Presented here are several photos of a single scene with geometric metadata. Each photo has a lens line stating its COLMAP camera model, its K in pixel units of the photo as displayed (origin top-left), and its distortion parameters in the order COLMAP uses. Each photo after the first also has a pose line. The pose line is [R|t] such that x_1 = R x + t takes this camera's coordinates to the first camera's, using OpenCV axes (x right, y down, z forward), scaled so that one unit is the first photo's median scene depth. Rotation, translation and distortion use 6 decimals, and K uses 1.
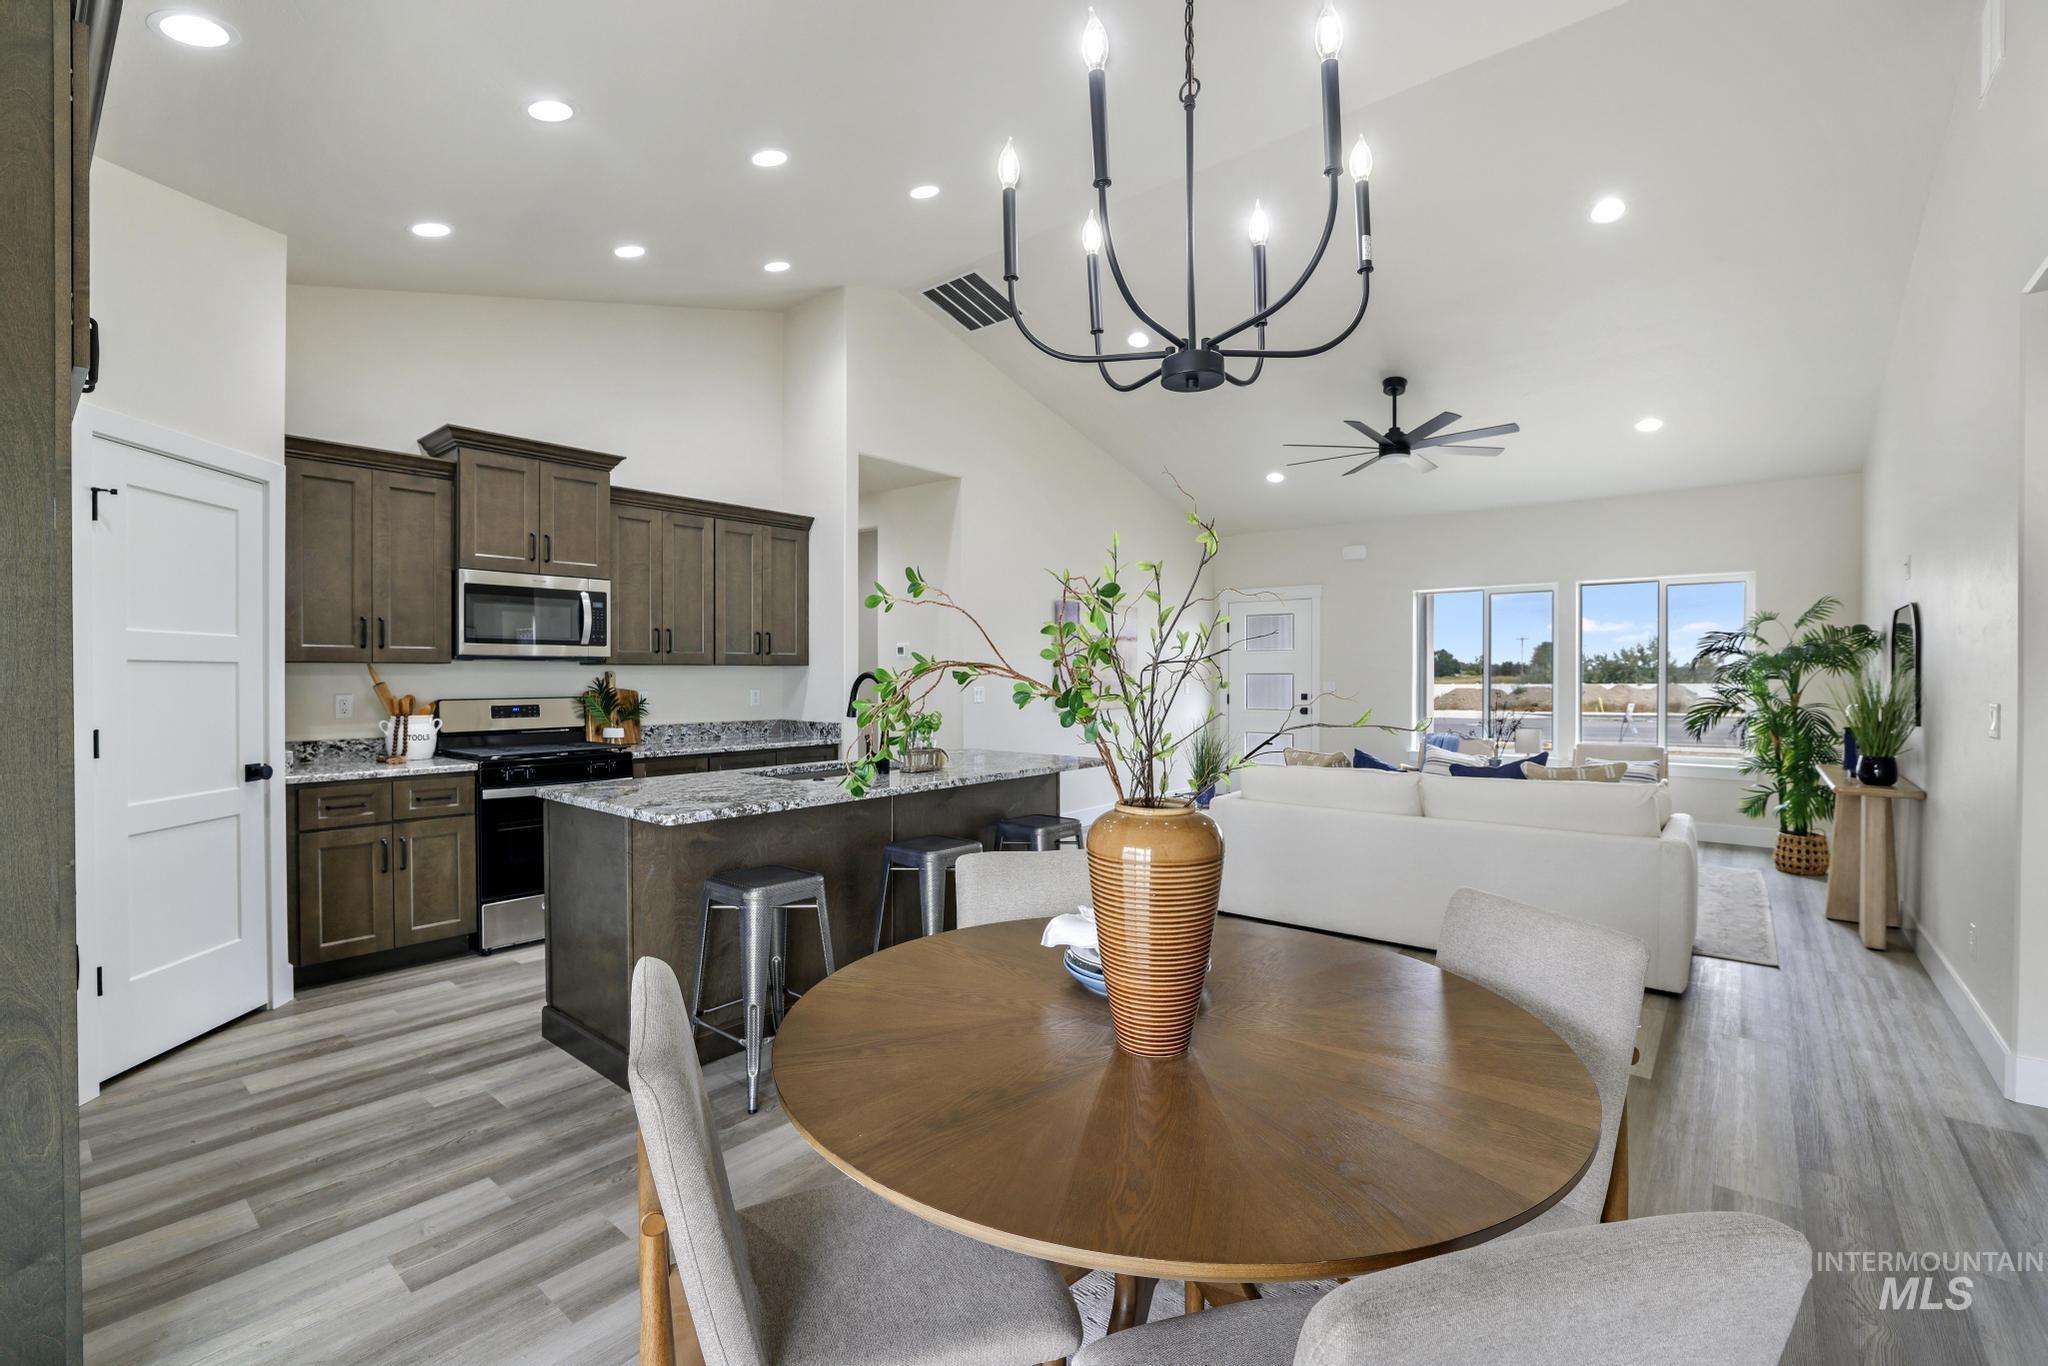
lens RADIAL K [[904.6, 0, 1024.0], [0, 904.6, 683.0], [0, 0, 1]] dist [-0.040320, 0.000410]
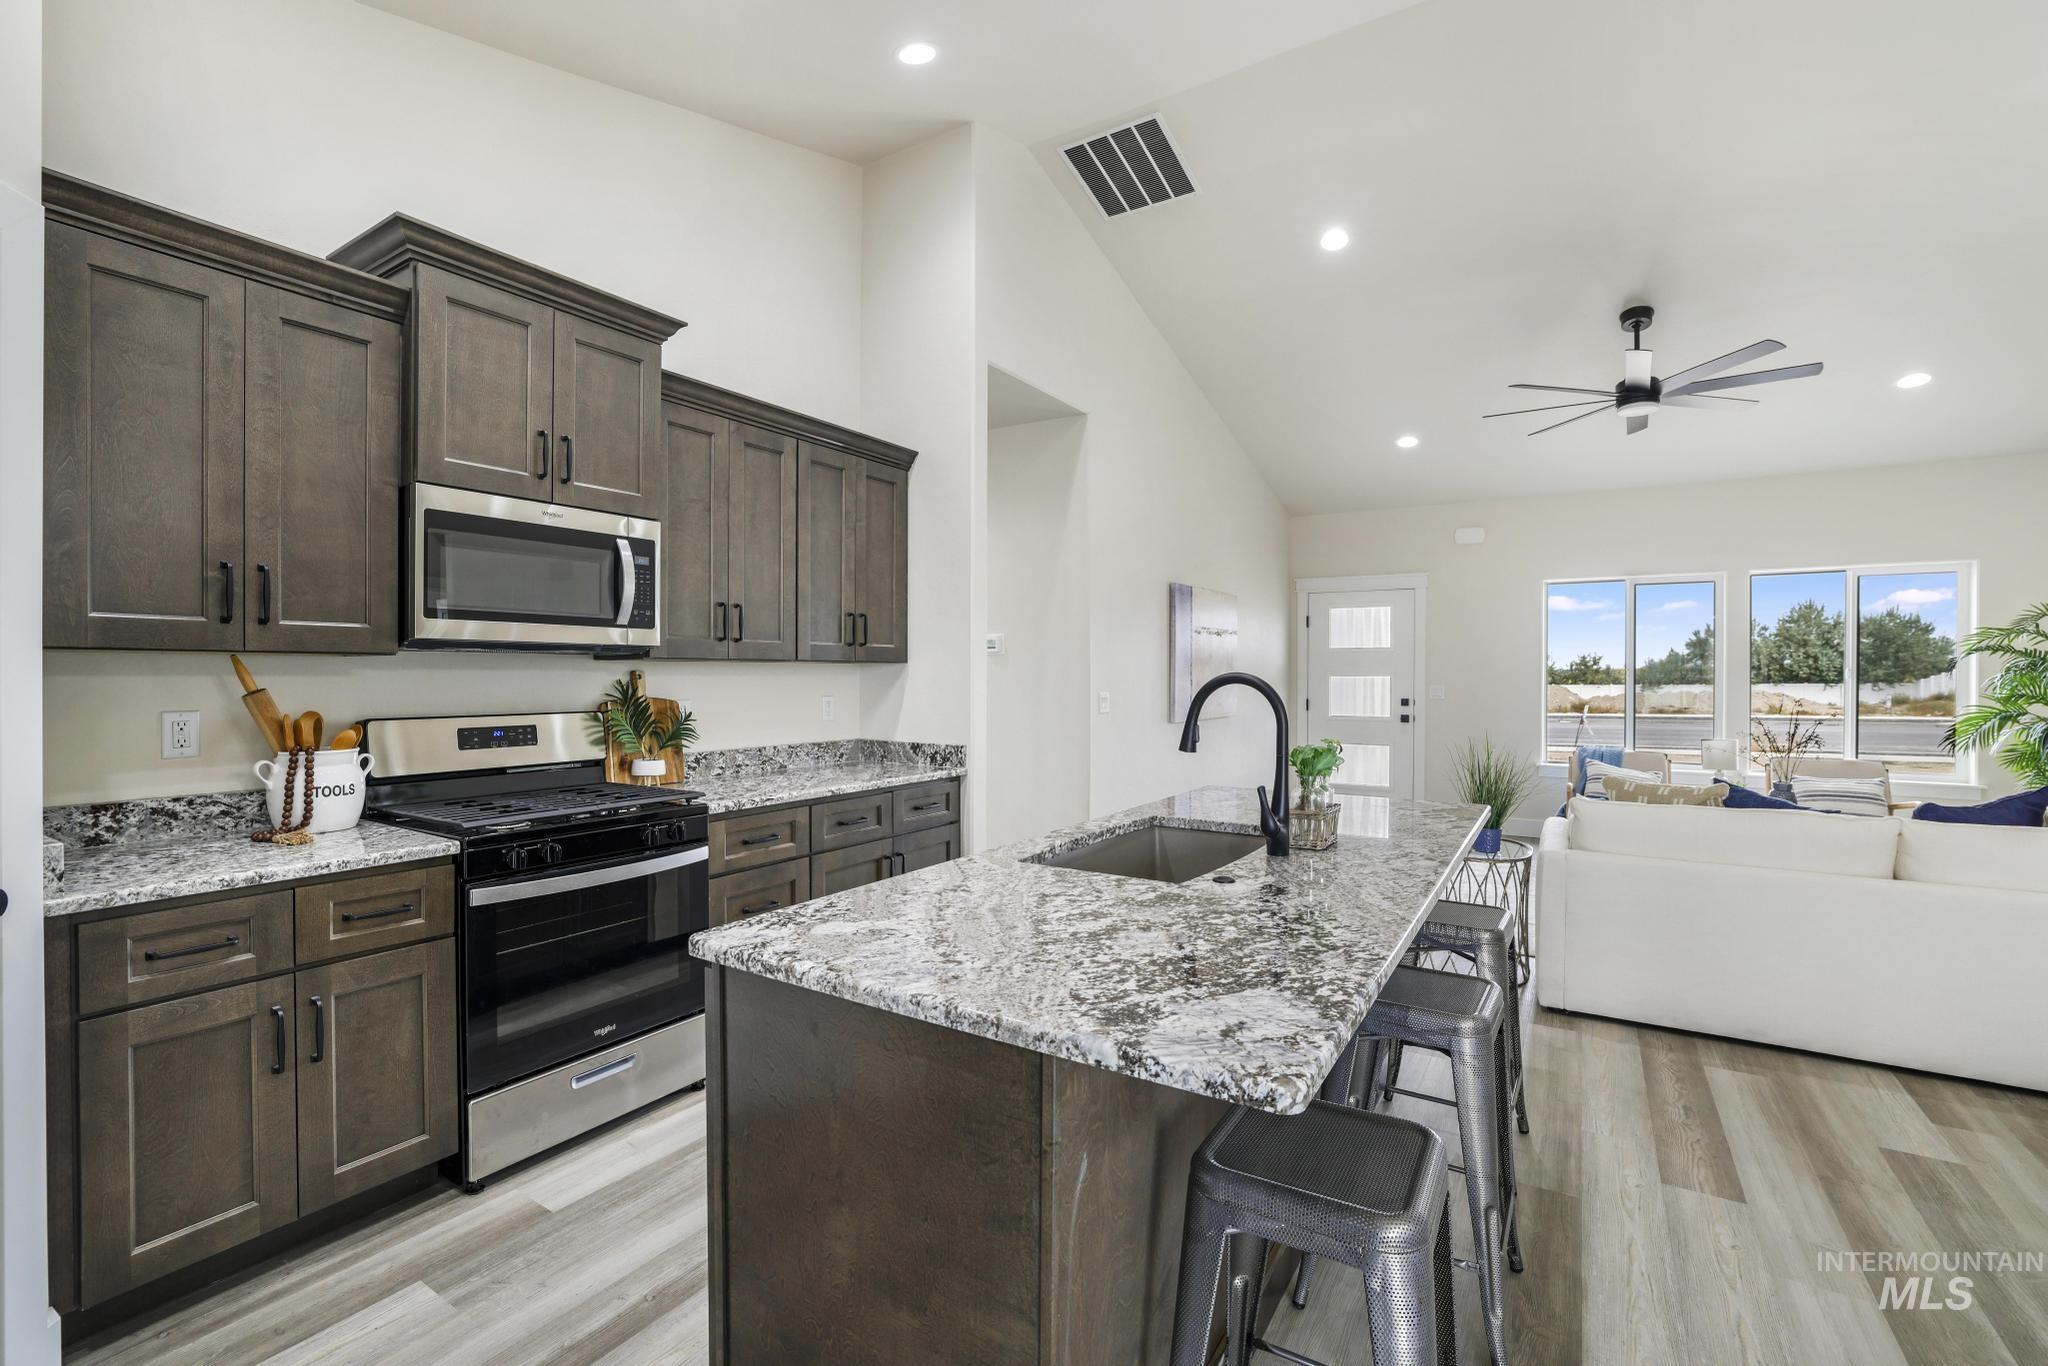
lens RADIAL K [[898.9, 0, 1024.0], [0, 898.9, 683.0], [0, 0, 1]] dist [-0.042682, 0.011099]
pose [[0.991648, 0.002549, 0.128947, -0.325495], [-0.002656, 0.999996, 0.000651, -0.005889], [-0.128945, -0.000988, 0.991651, 0.403324]]
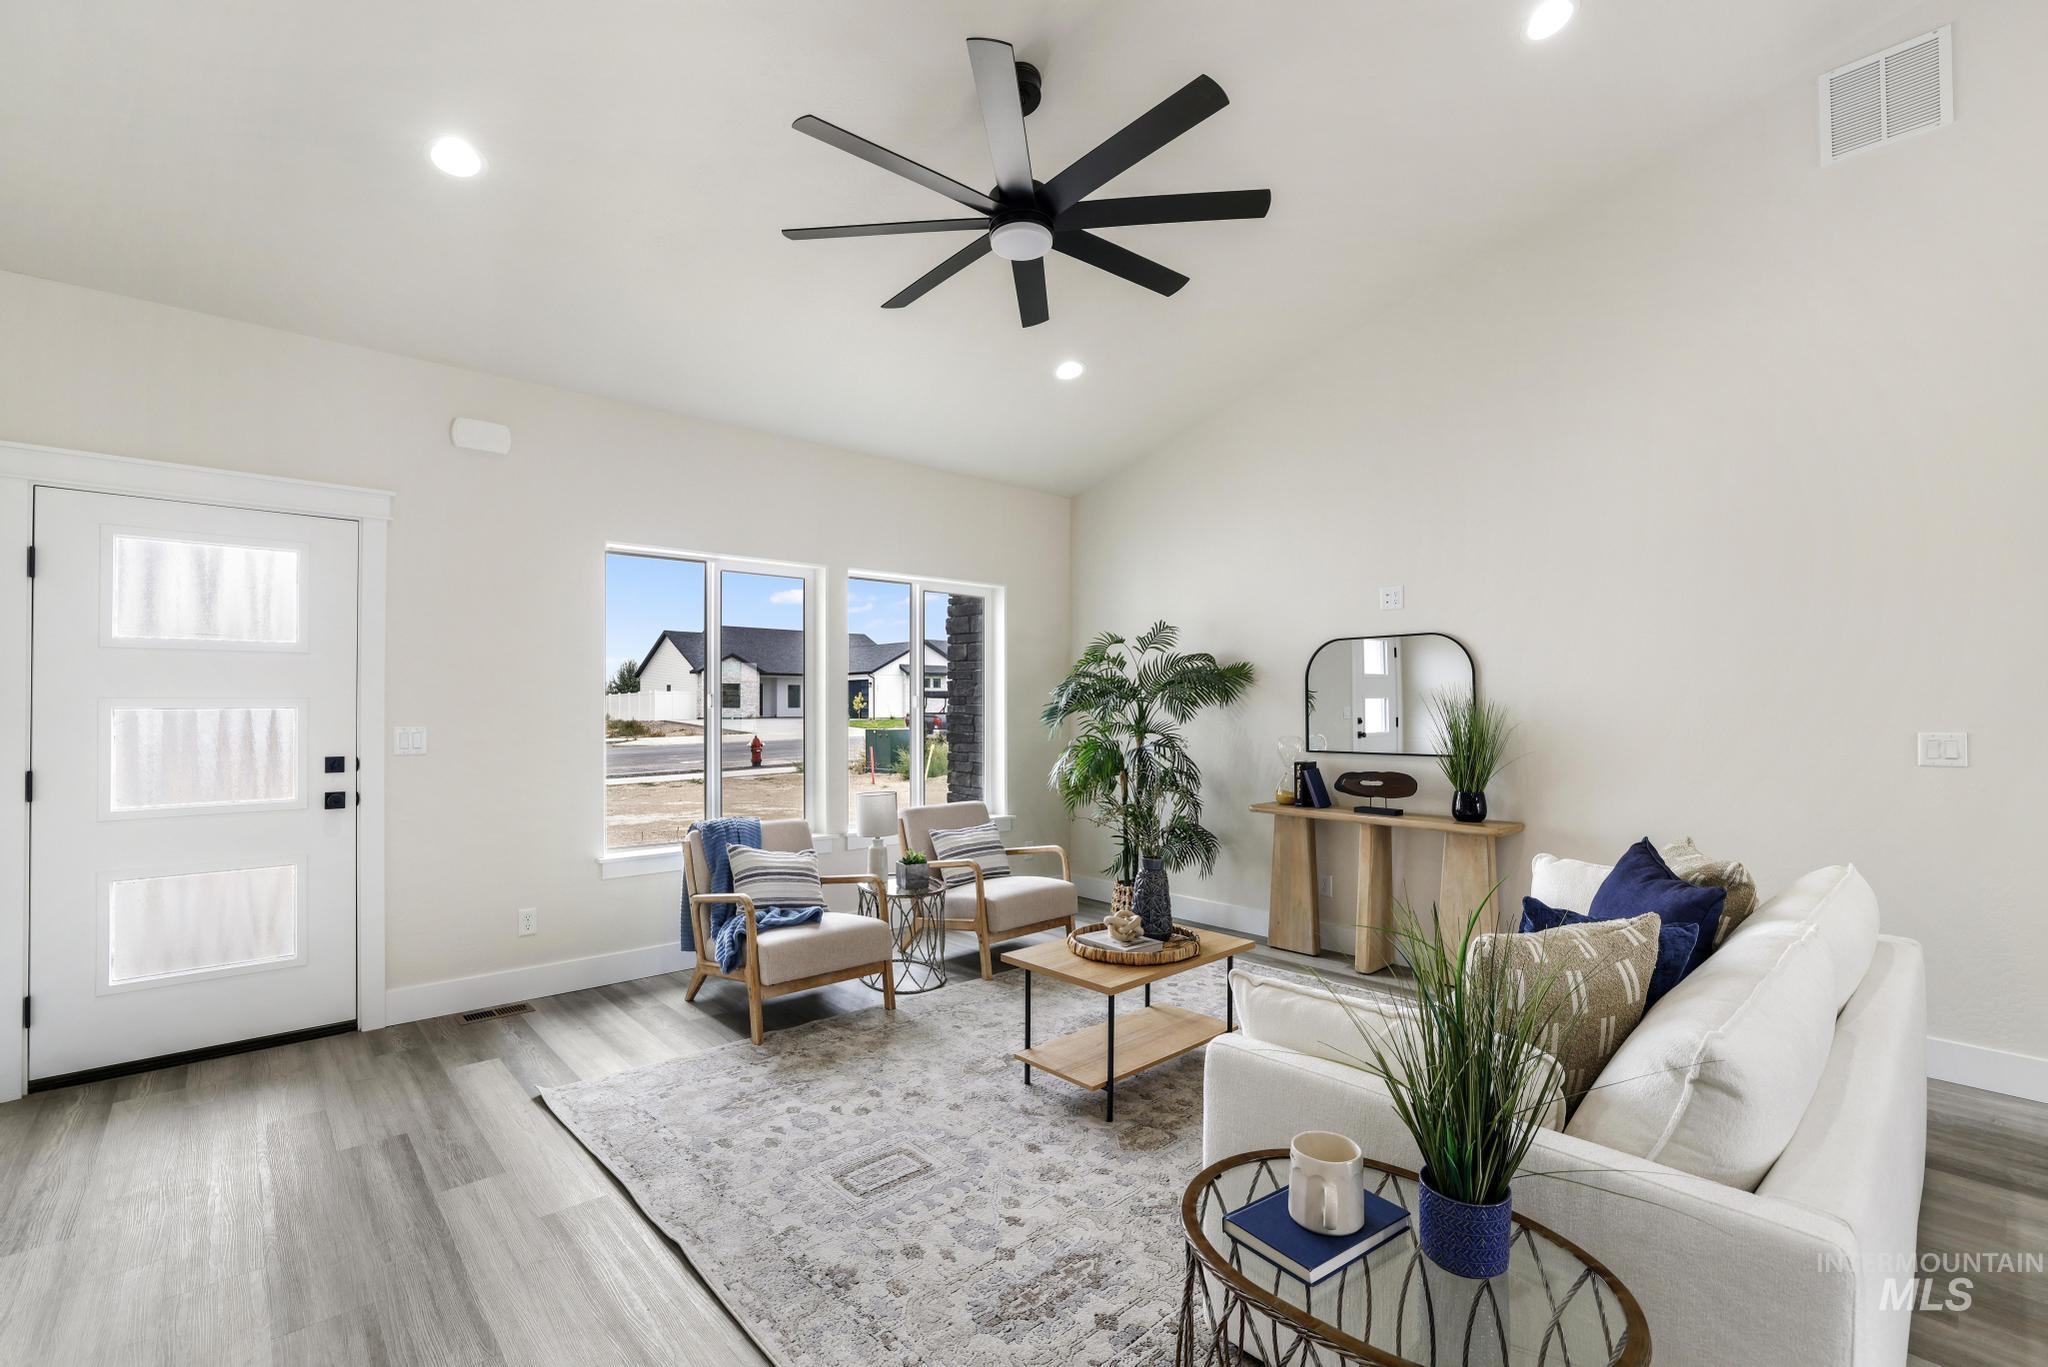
lens RADIAL K [[920.2, 0, 1009.6], [0, 920.2, 695.7], [0, 0, 1]] dist [-0.041262, 0.016795]
pose [[0.153557, 0.010803, 0.988081, -0.072630], [0.009078, 0.999883, -0.012343, -0.015279], [-0.988098, 0.010865, 0.153440, 1.306231]]
